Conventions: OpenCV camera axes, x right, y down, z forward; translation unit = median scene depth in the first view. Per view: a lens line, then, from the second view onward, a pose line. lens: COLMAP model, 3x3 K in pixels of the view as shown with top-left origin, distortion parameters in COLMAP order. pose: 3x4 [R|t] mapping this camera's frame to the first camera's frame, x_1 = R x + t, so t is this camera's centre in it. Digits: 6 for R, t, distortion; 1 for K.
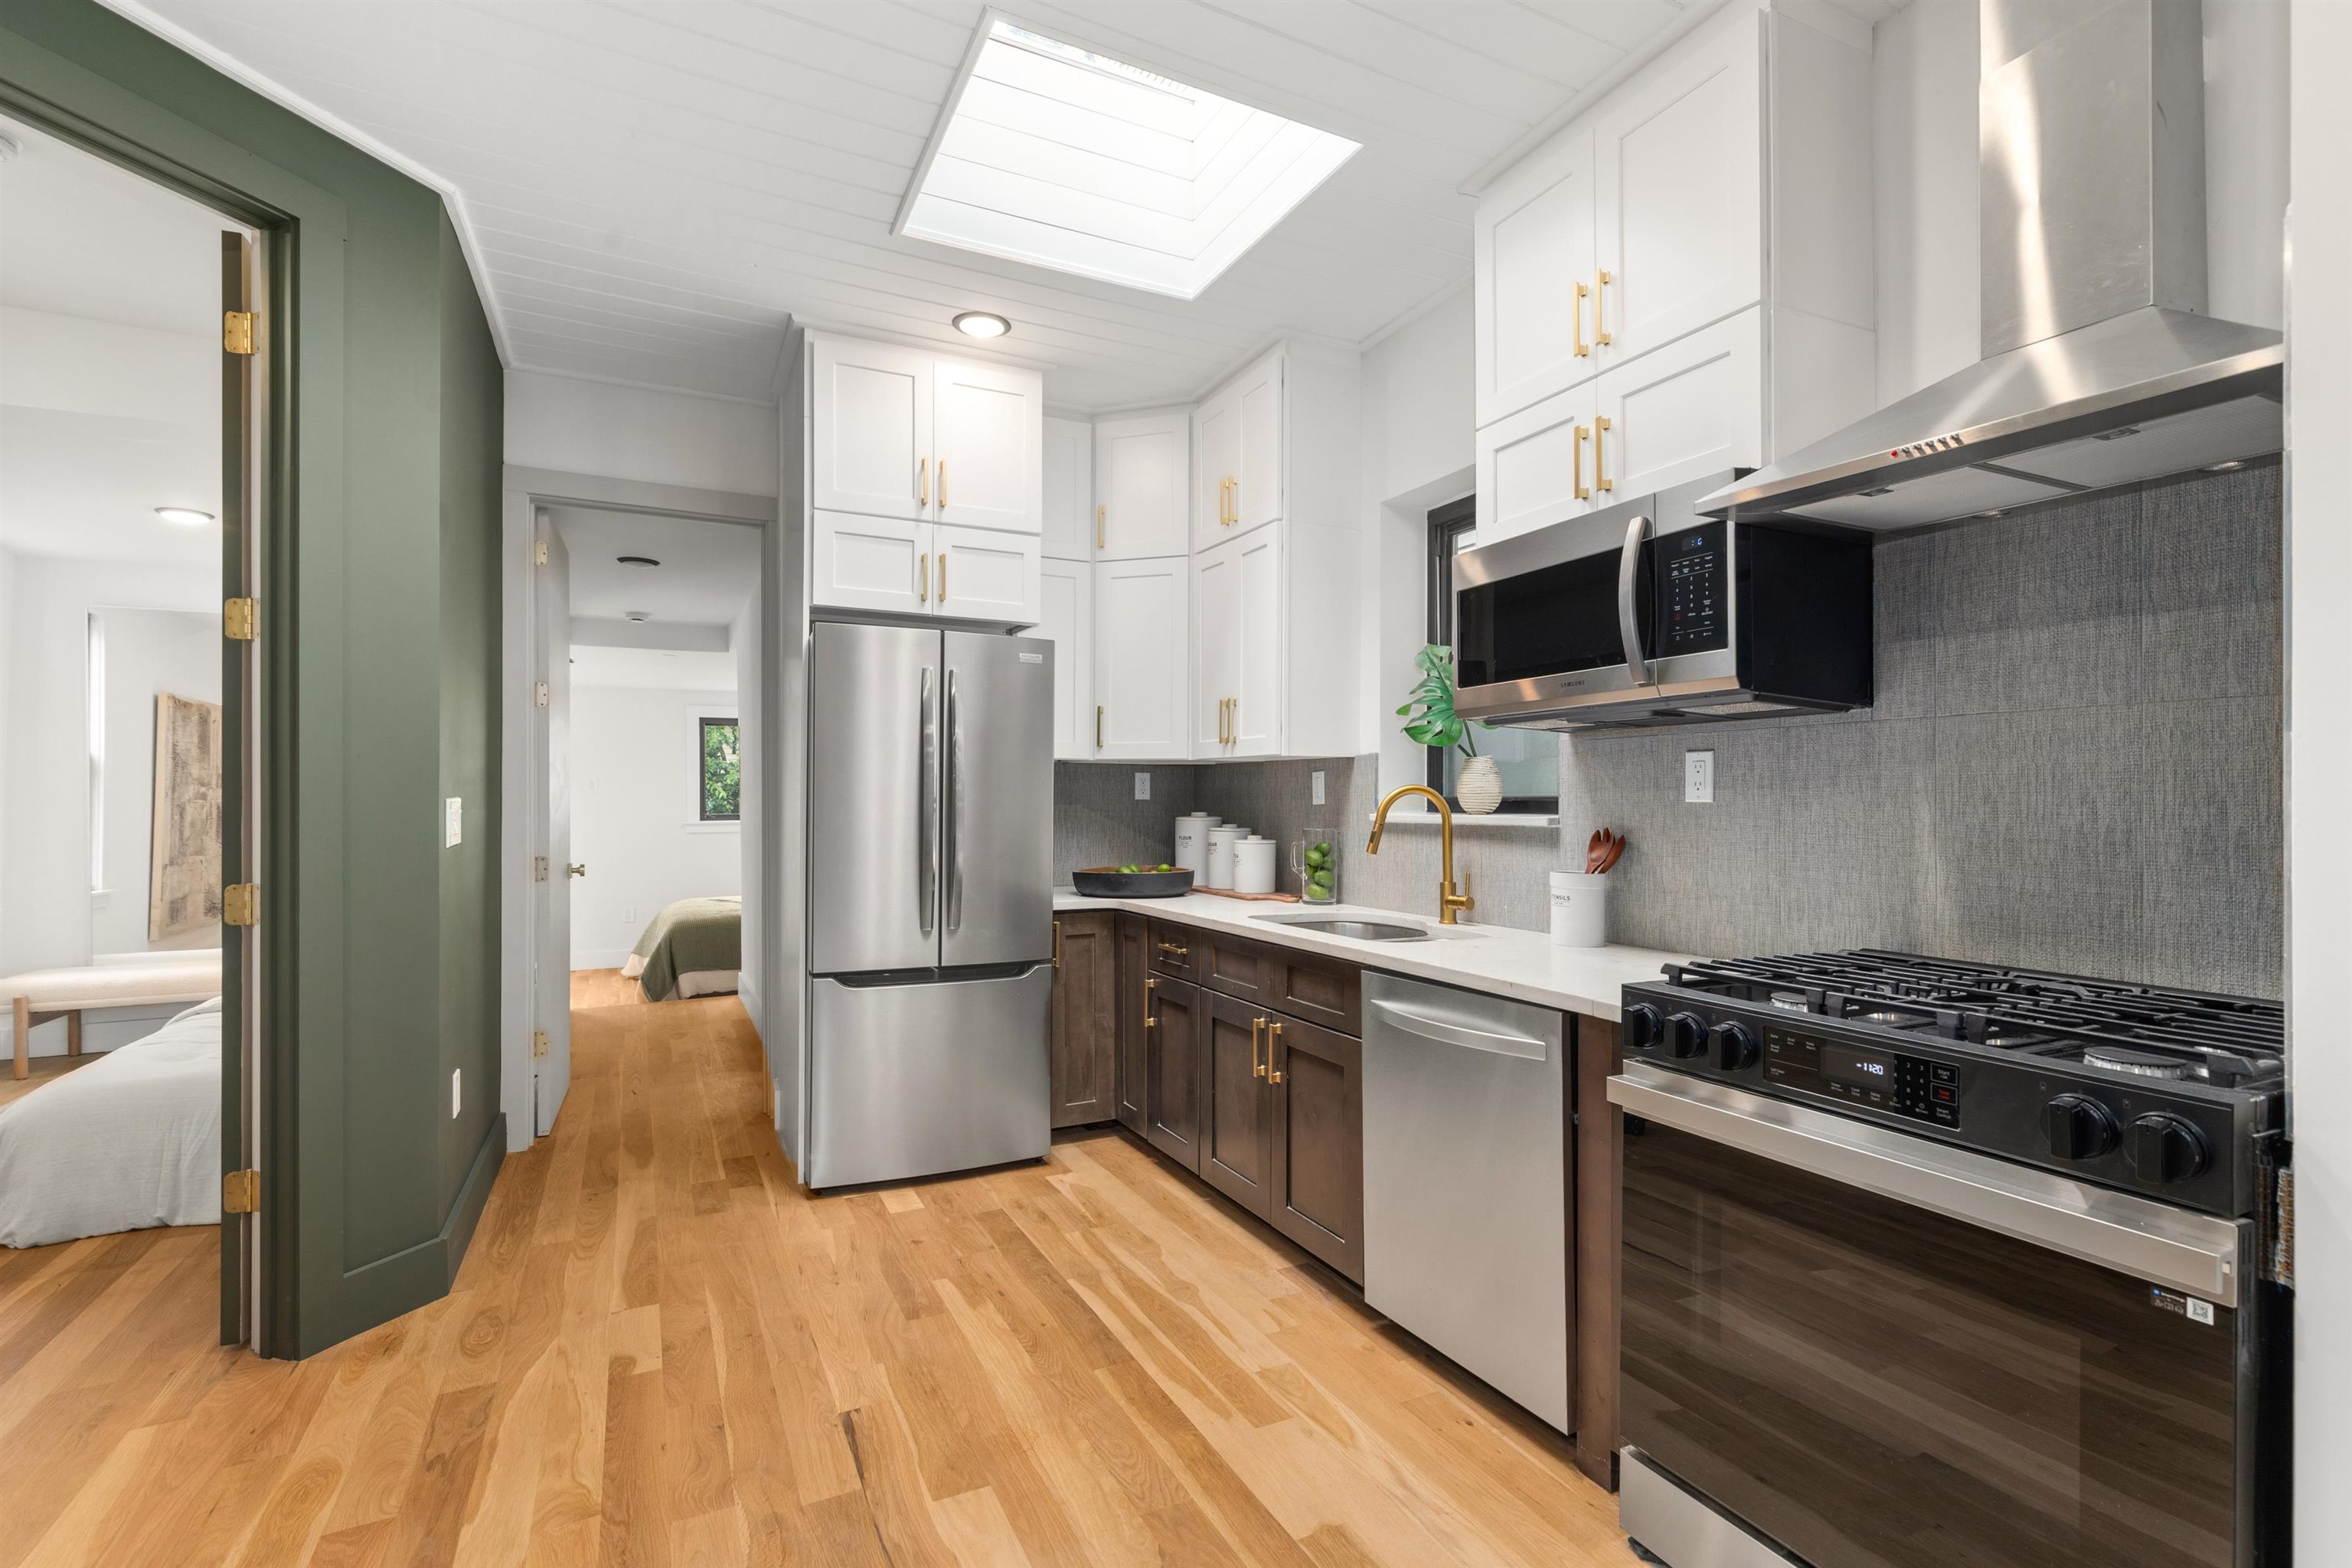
lens RADIAL K [[1045.6, 0, 1183.9], [0, 1045.6, 794.7], [0, 0, 1]] dist [0.001827, -0.000060]
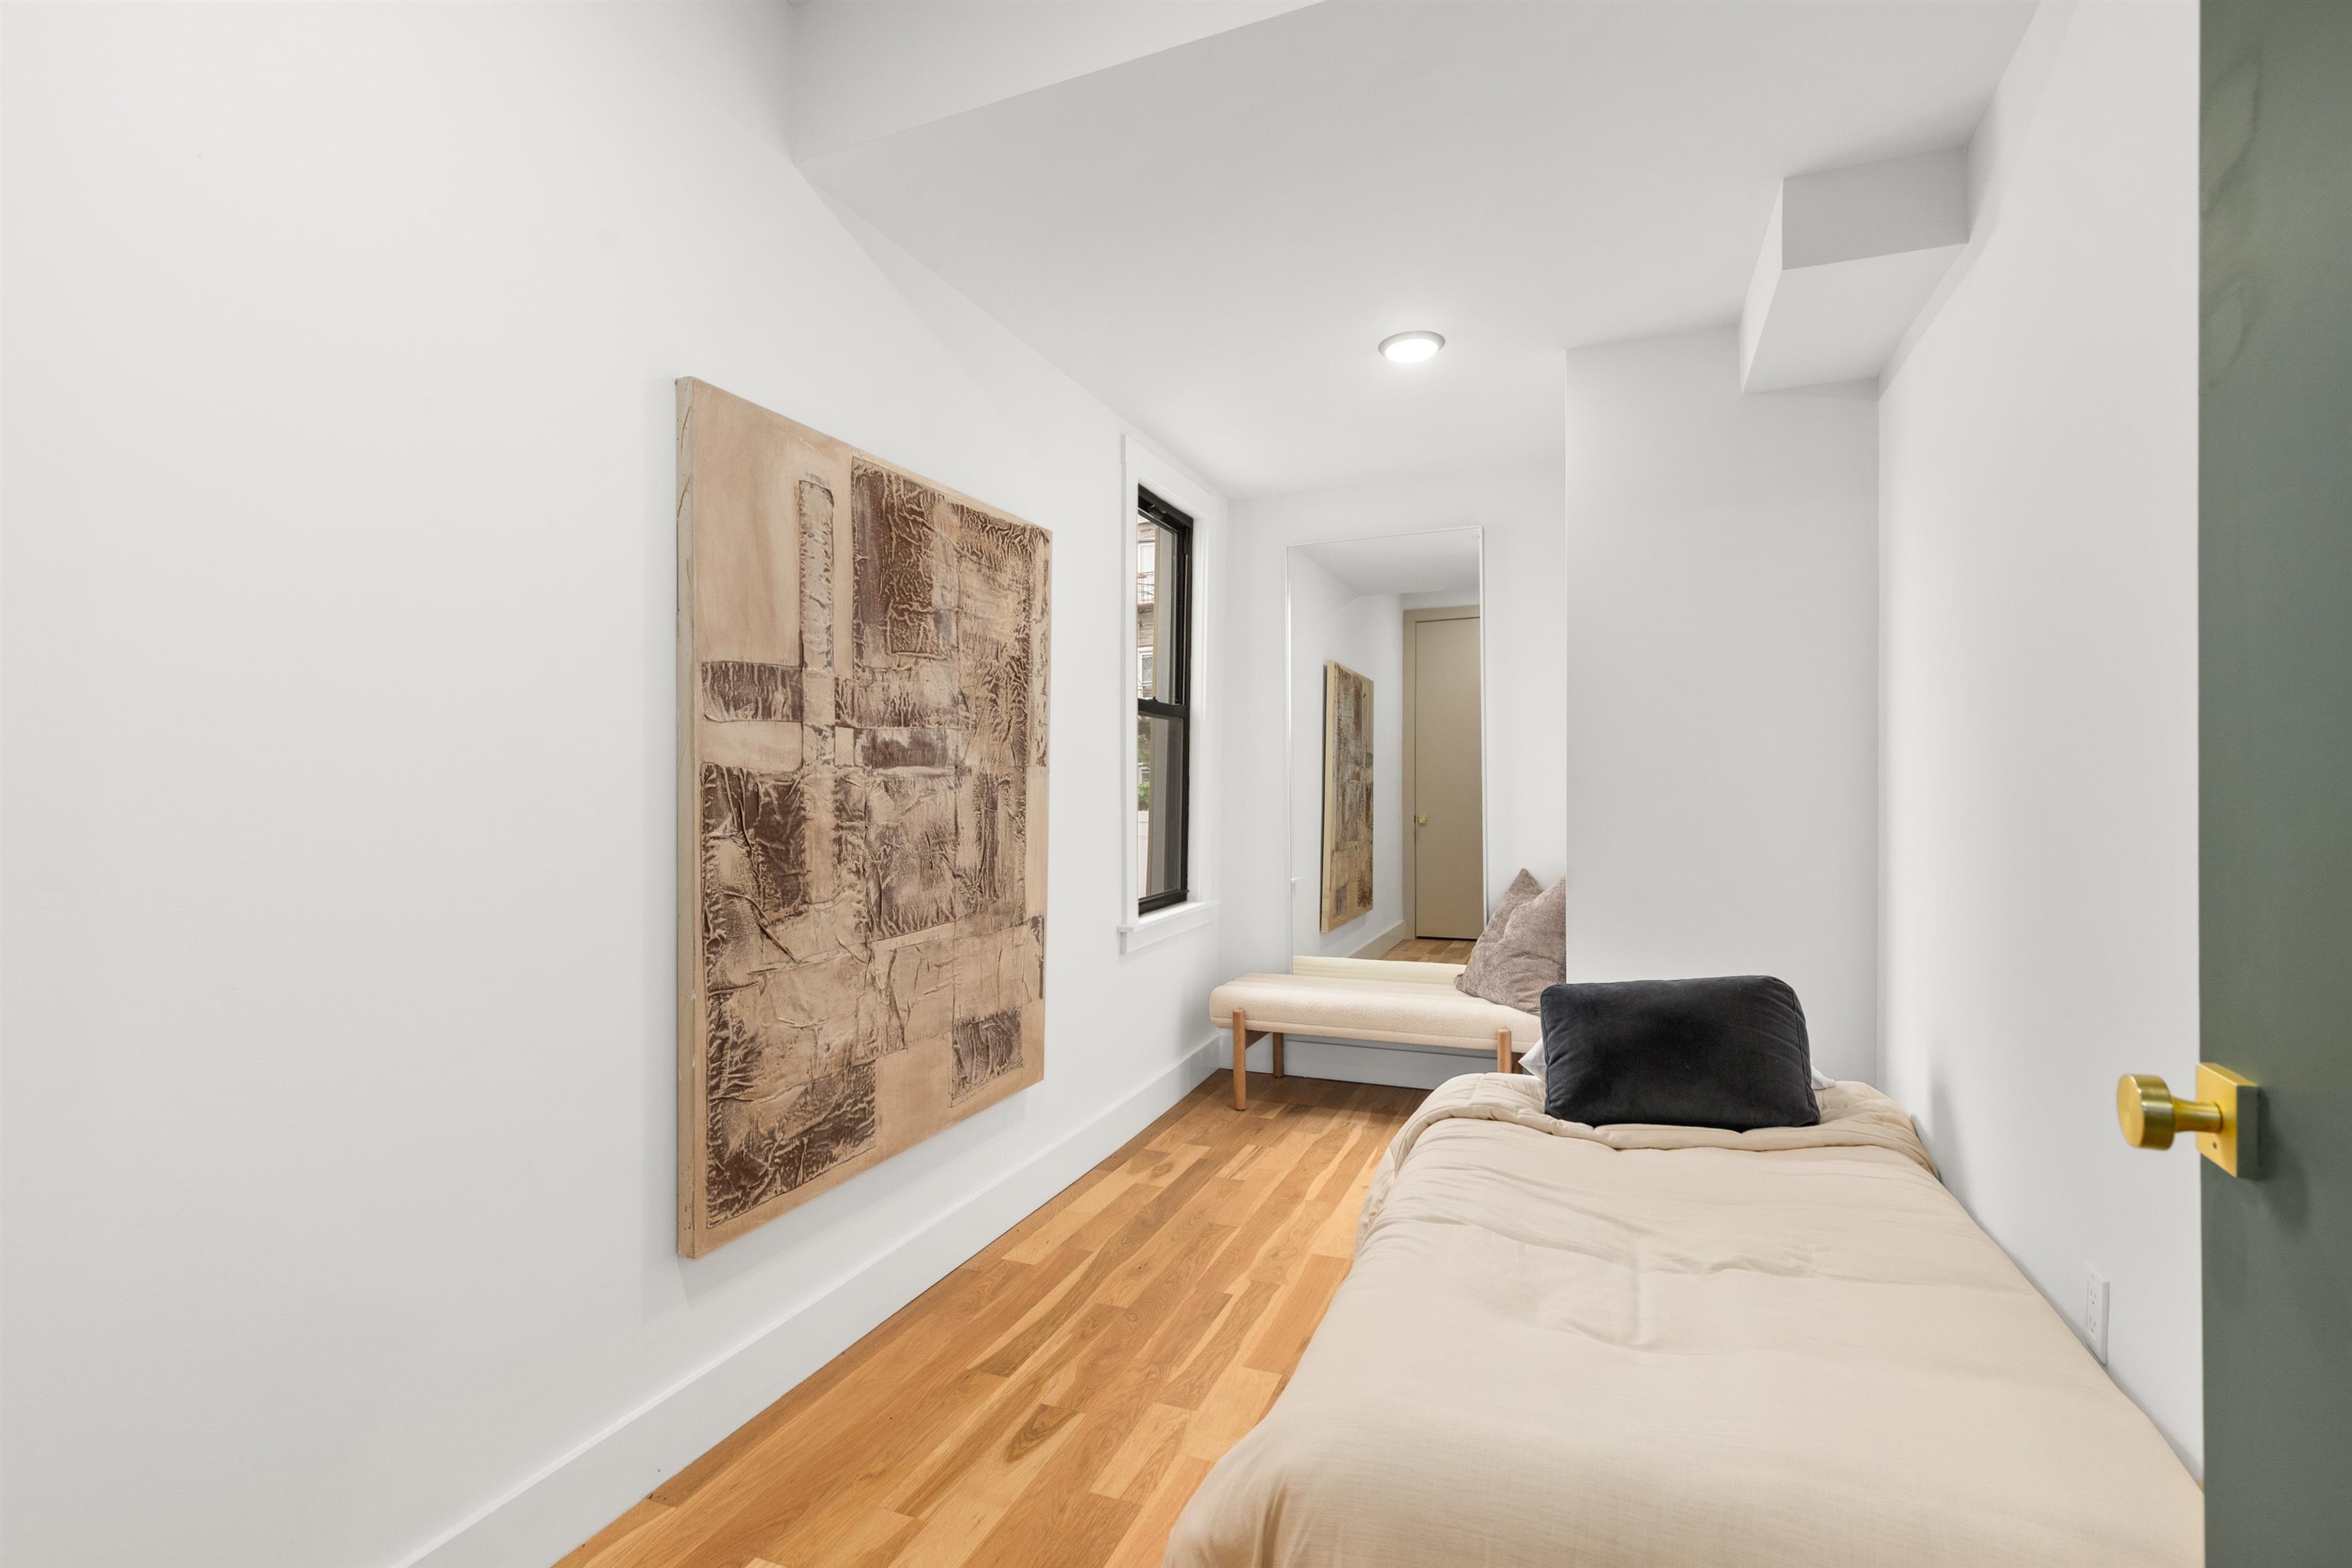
lens RADIAL K [[1045.6, 0, 1183.9], [0, 1045.6, 794.7], [0, 0, 1]] dist [0.001827, -0.000060]
pose [[0.651709, -0.000566, -0.758469, -0.460392], [0.012514, 0.999872, 0.010006, 0.008568], [0.758366, -0.016012, 0.651633, 0.386743]]
